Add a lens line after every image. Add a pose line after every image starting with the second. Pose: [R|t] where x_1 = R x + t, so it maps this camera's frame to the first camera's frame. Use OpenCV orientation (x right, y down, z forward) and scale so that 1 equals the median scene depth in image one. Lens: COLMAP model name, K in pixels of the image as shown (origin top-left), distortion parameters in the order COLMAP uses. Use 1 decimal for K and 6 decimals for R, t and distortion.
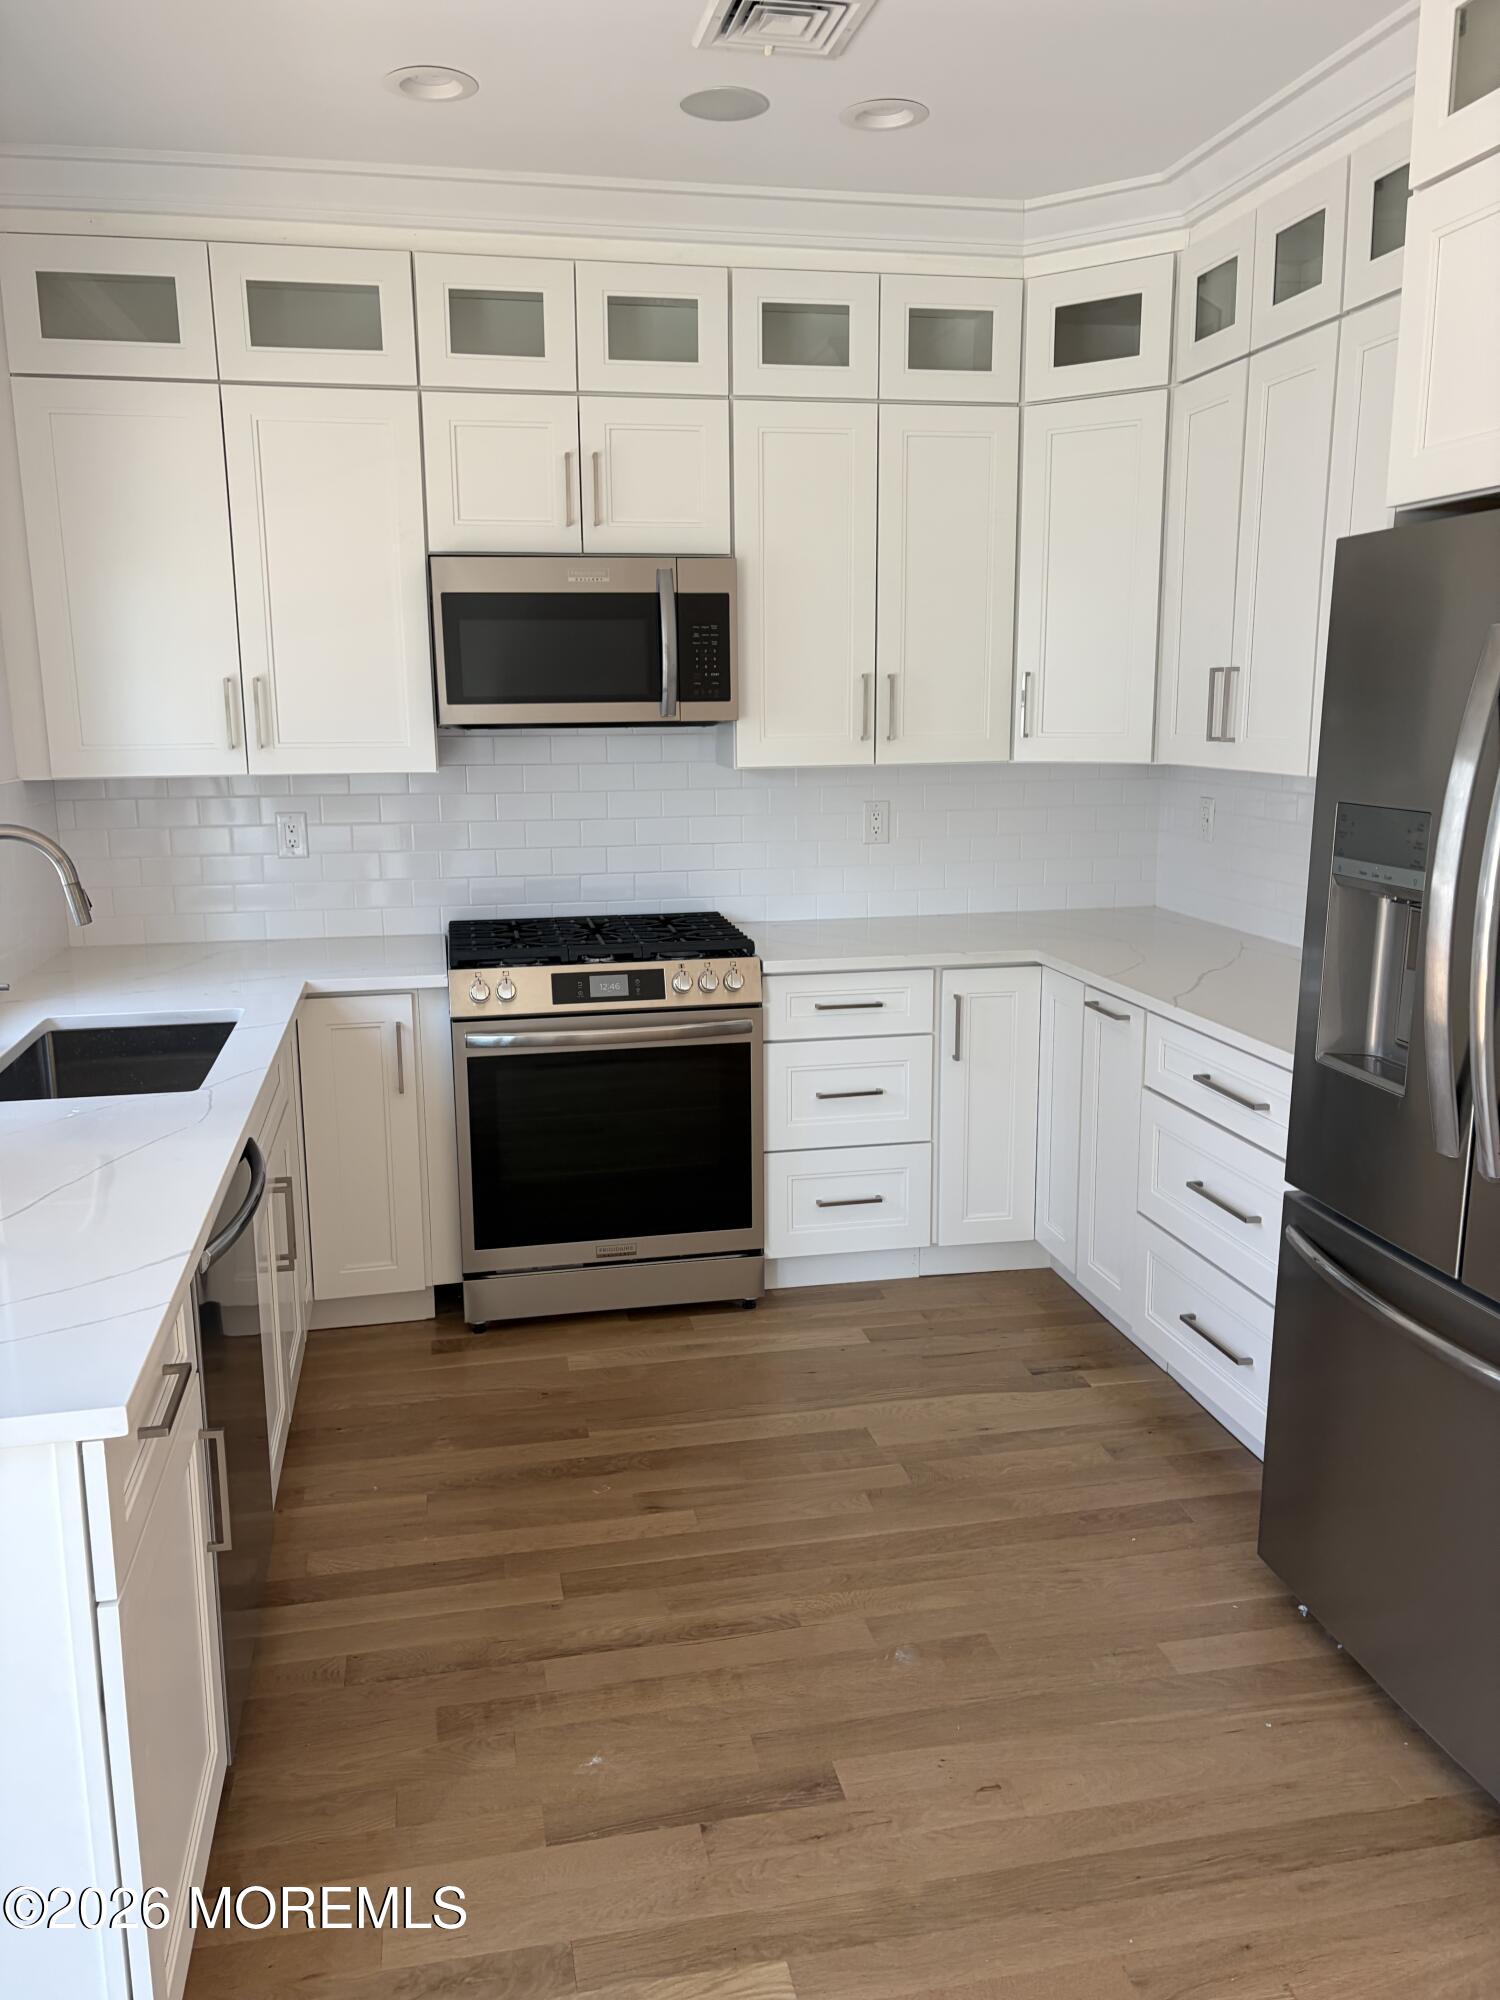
lens RADIAL K [[1526.7, 0, 756.9], [0, 1526.7, 997.0], [0, 0, 1]] dist [0.047039, -0.032147]
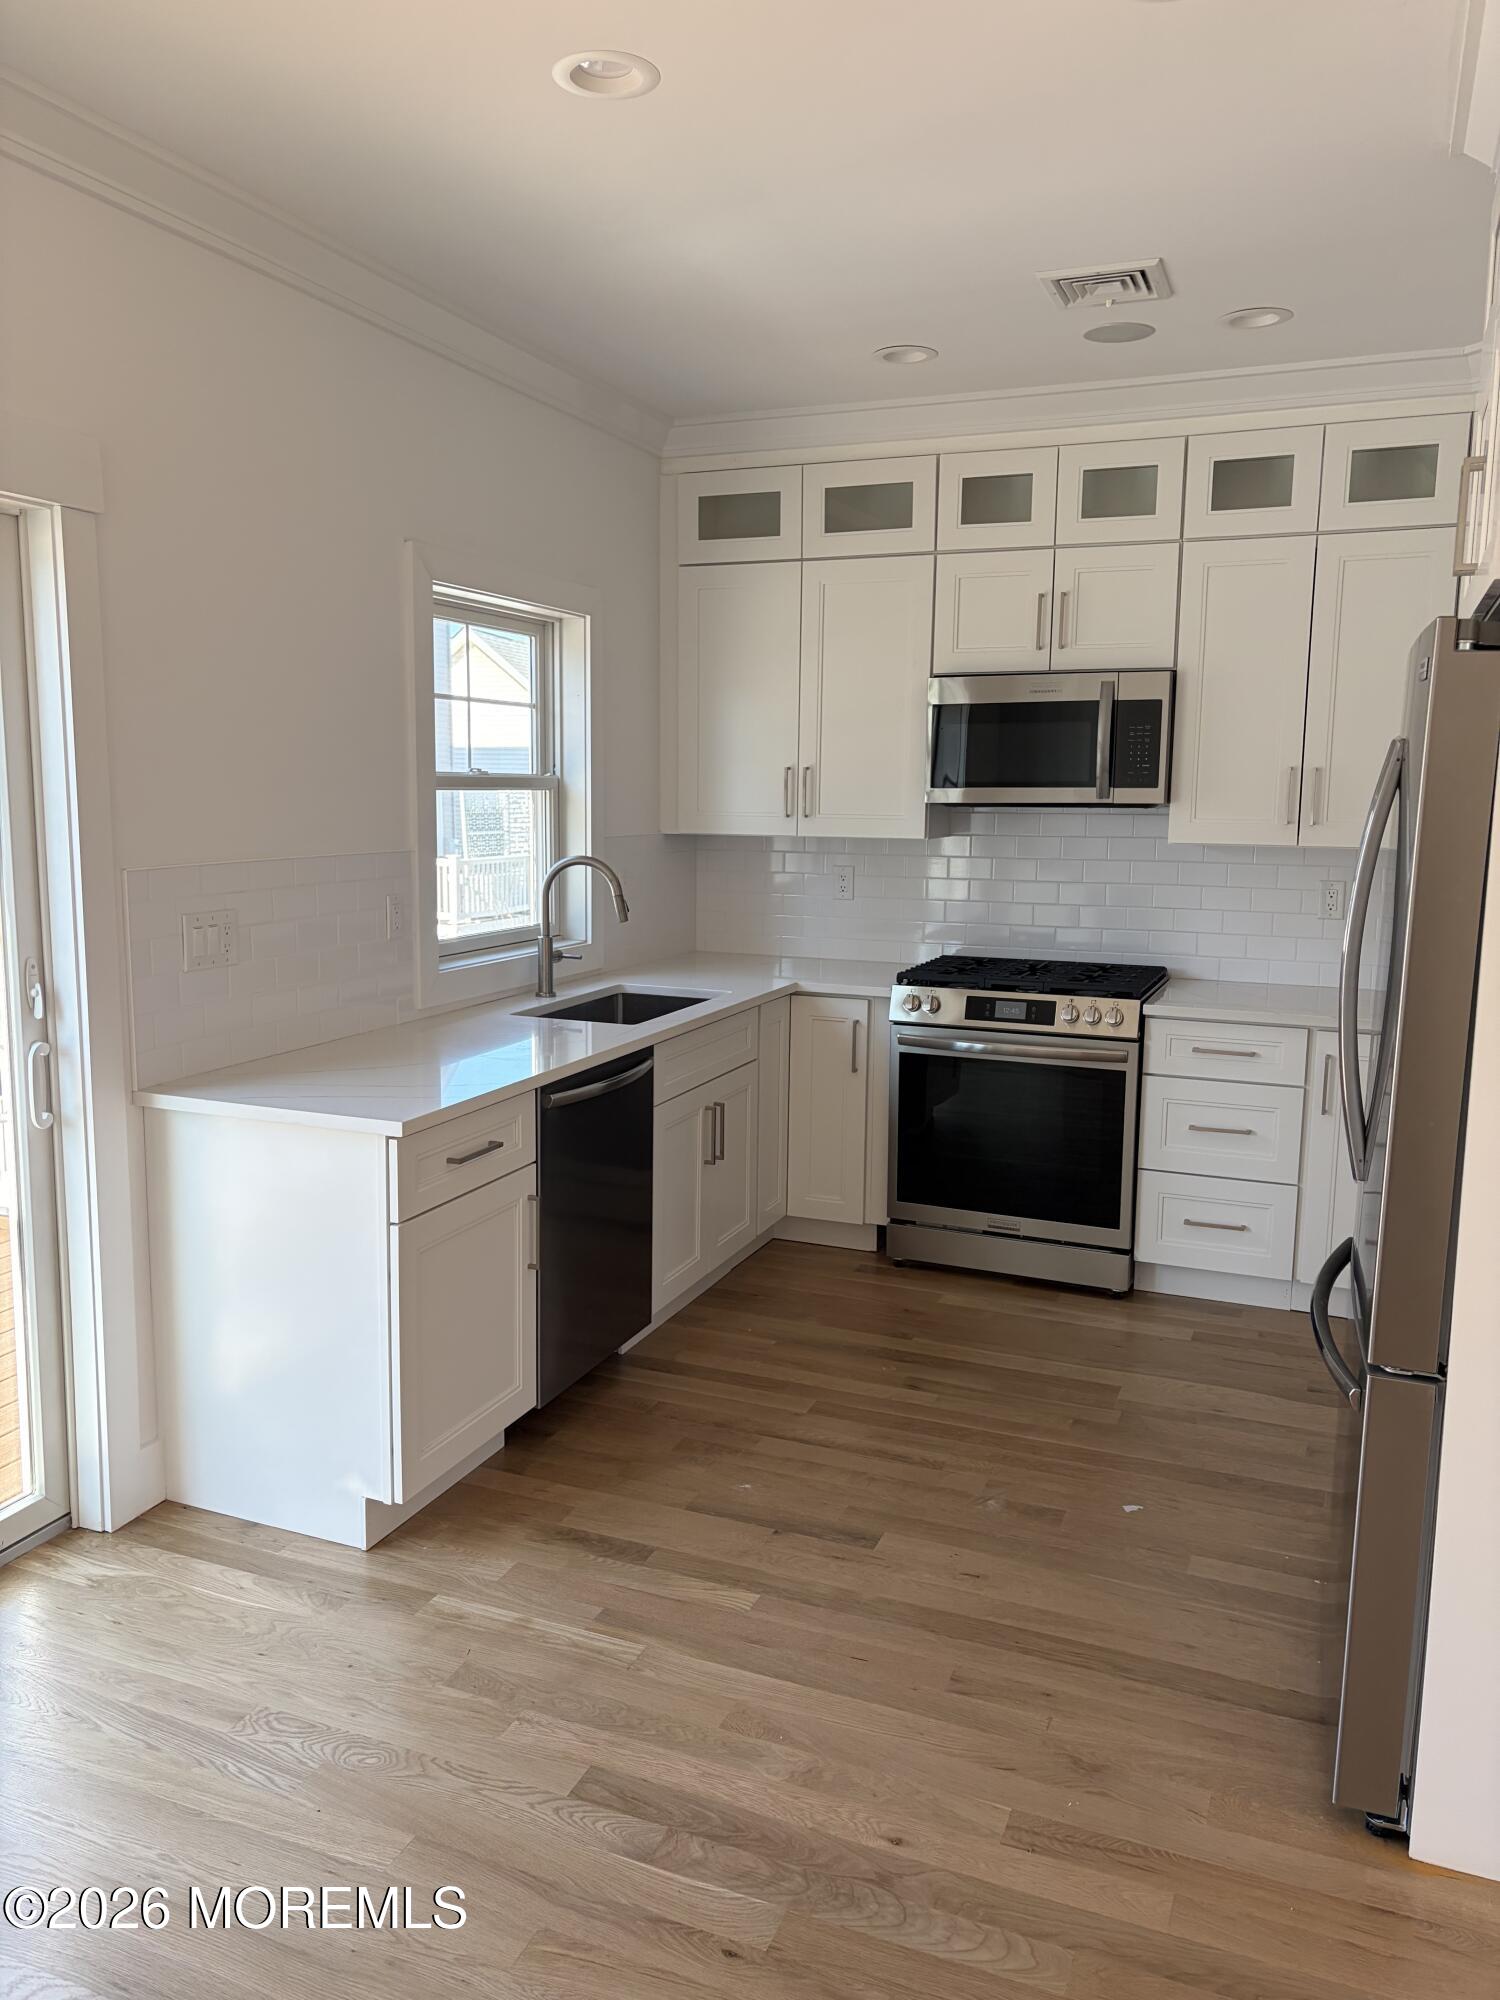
lens RADIAL K [[1526.7, 0, 740.4], [0, 1526.7, 1001.9], [0, 0, 1]] dist [0.047039, -0.032147]
pose [[0.831292, 0.099220, -0.546908, 0.408133], [-0.124918, 0.992118, -0.009884, 0.026492], [0.541617, 0.076535, 0.837134, -0.179573]]
